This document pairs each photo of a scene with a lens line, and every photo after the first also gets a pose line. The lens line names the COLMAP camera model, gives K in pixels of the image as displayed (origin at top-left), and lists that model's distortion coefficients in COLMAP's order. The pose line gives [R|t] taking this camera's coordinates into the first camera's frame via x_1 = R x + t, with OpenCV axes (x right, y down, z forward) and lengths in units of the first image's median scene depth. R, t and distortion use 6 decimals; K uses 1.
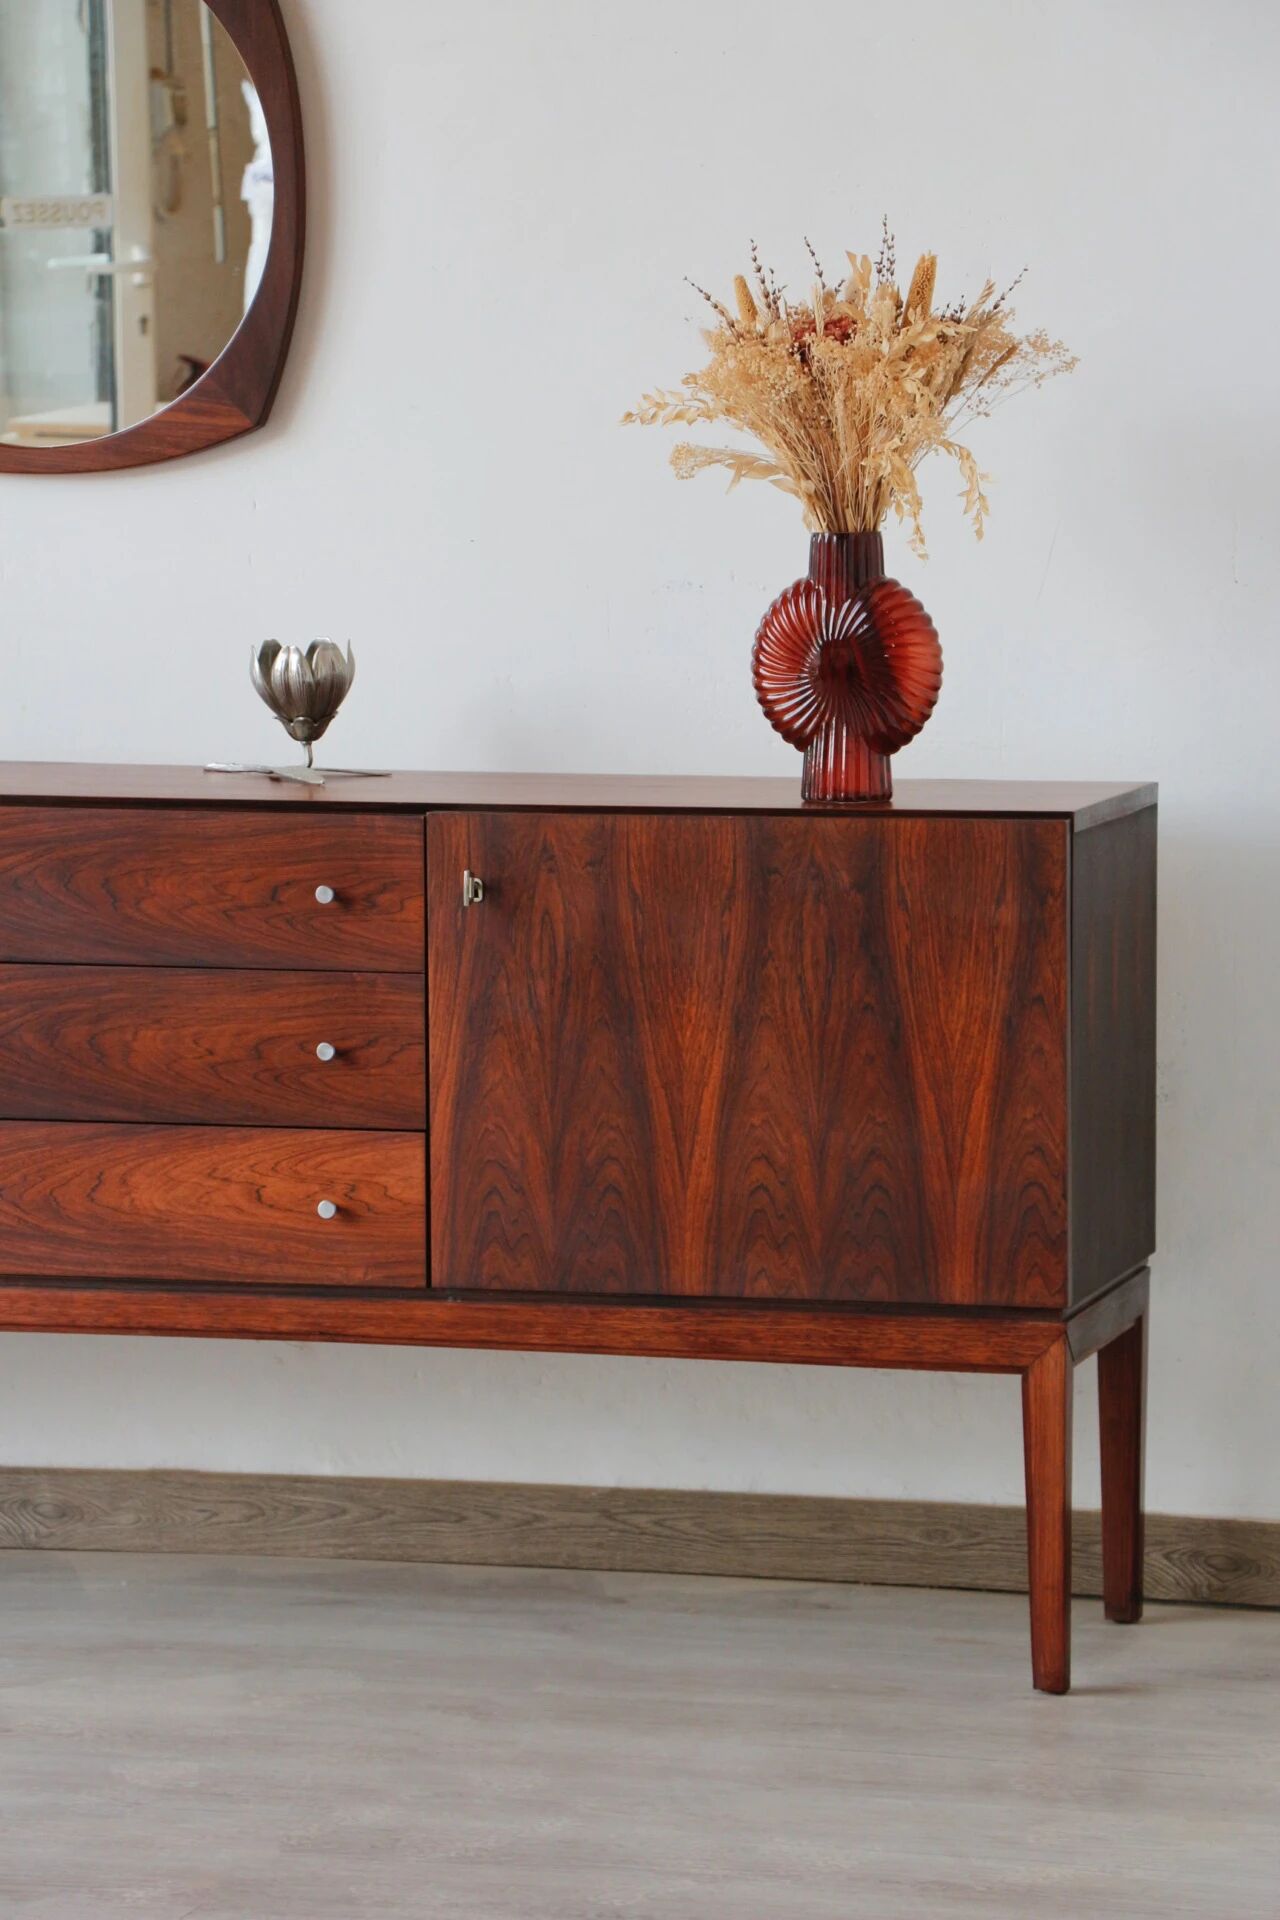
lens RADIAL K [[7175.1, 0, 640.0], [0, 7175.1, 960.0], [0, 0, 1]] dist [0.889029, 1.802550]
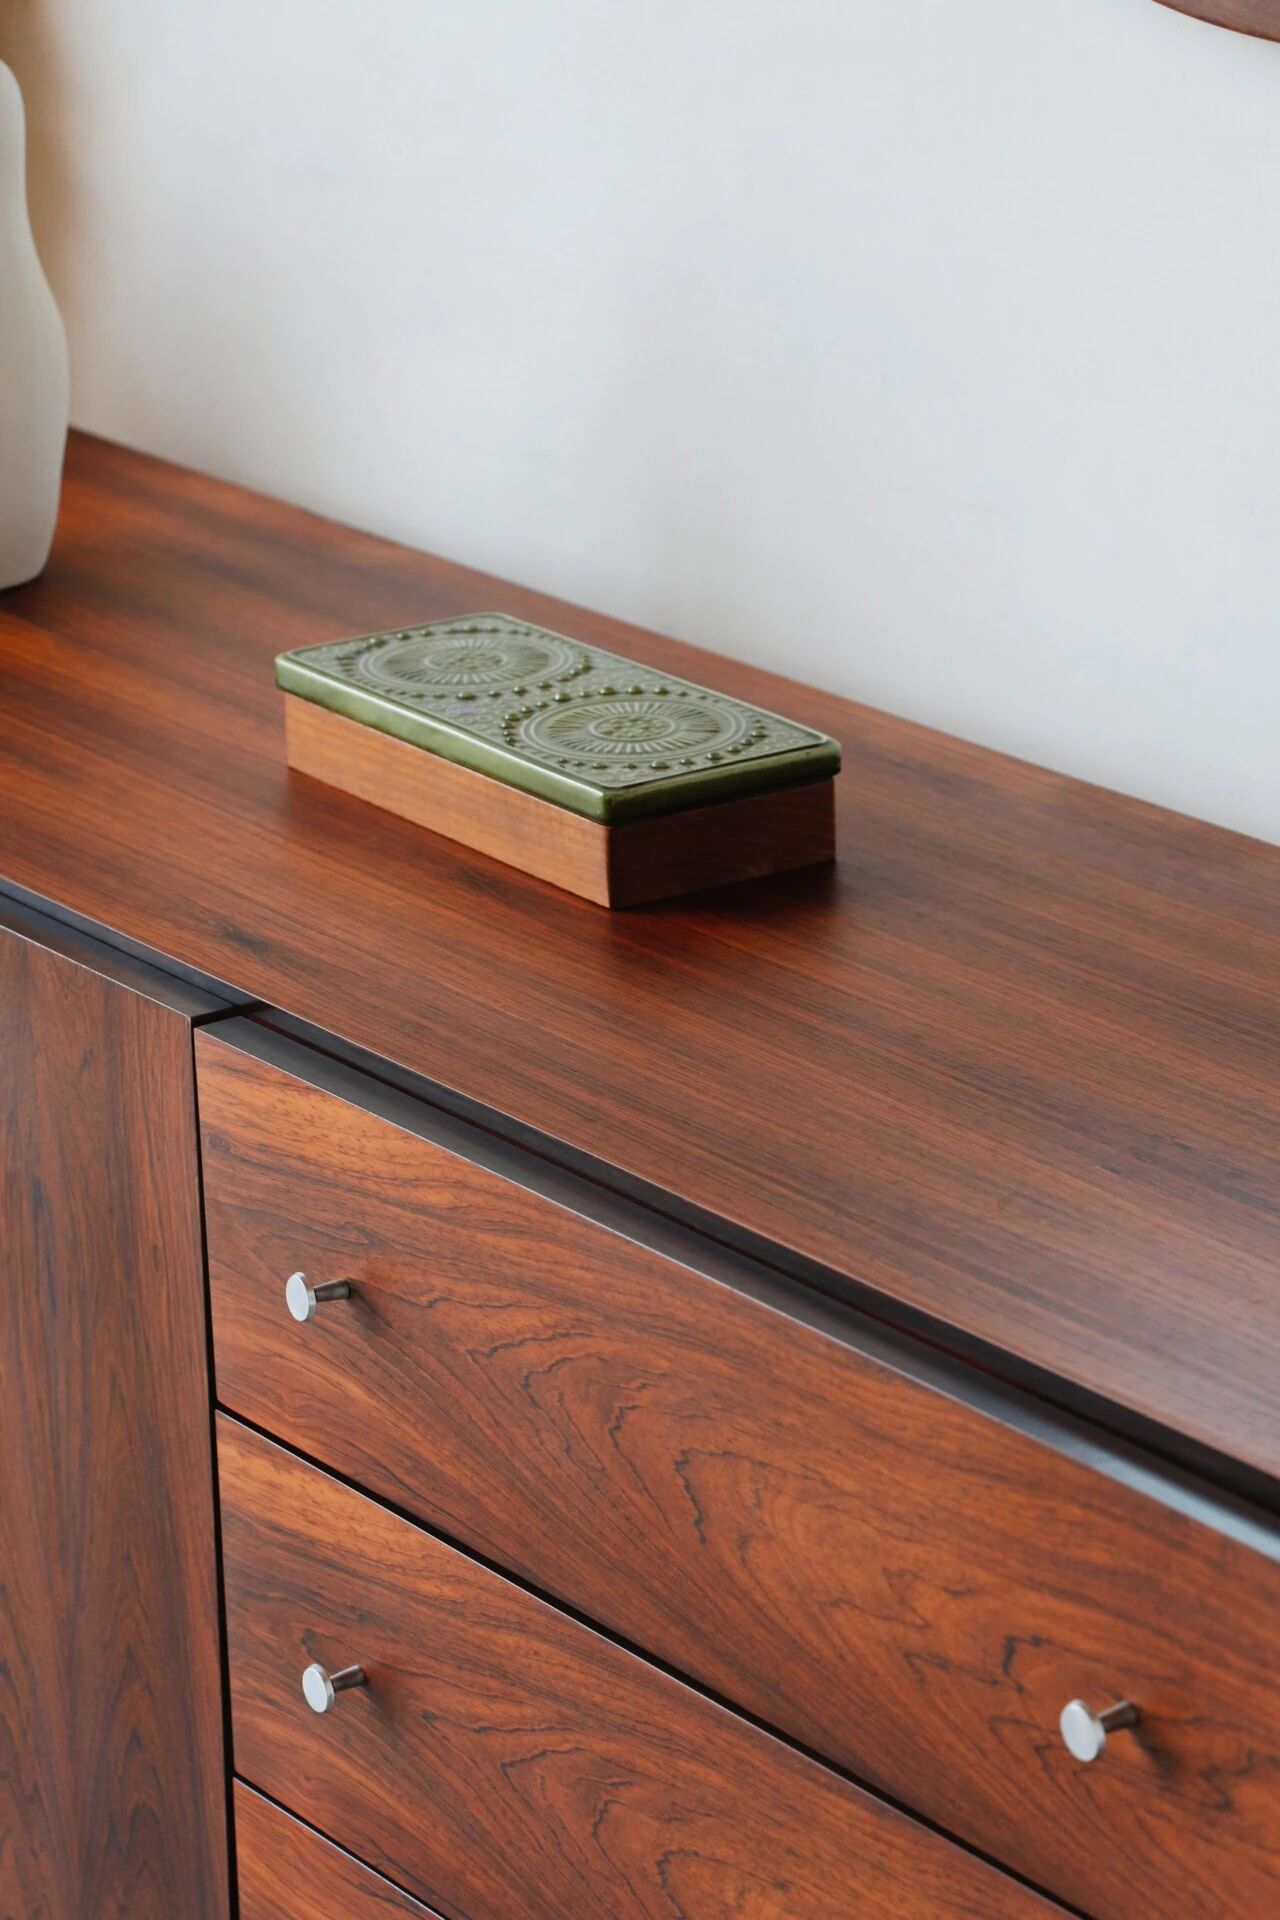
lens RADIAL K [[5735.7, 0, 639.7], [0, 5735.7, 991.9], [0, 0, 1]] dist [0.400218, 1.849126]
pose [[0.774937, 0.191948, -0.602186, 0.086494], [-0.043479, 0.966701, 0.252187, -0.102666], [0.630541, -0.169247, 0.757479, 0.801075]]
